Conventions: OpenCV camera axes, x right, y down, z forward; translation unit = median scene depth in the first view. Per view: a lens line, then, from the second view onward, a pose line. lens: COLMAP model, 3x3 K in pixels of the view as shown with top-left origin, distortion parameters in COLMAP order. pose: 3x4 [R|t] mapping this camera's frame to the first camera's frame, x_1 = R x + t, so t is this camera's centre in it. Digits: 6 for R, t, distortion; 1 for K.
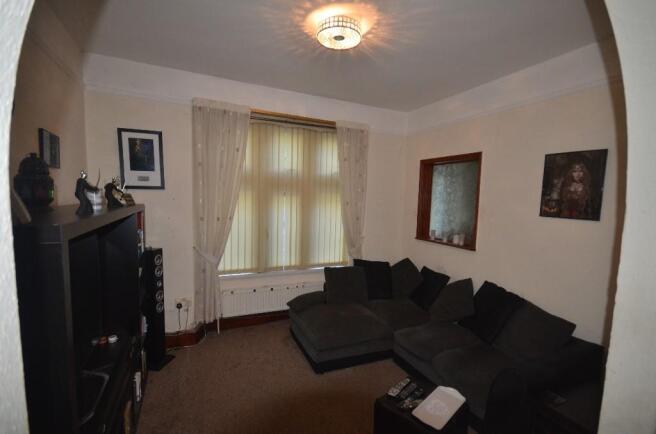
lens RADIAL K [[287.1, 0, 328.0], [0, 287.1, 217.0], [0, 0, 1]] dist [0.001580, 0.000114]
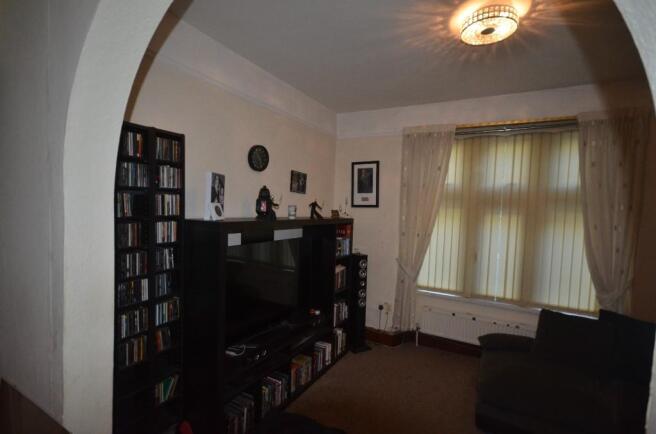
lens RADIAL K [[288.3, 0, 328.0], [0, 288.3, 217.0], [0, 0, 1]] dist [-0.001361, -0.000032]
pose [[0.635900, 0.020506, -0.771499, 0.222965], [-0.073914, 0.996670, -0.034432, 0.001311], [0.768224, 0.078920, 0.635298, 0.063792]]
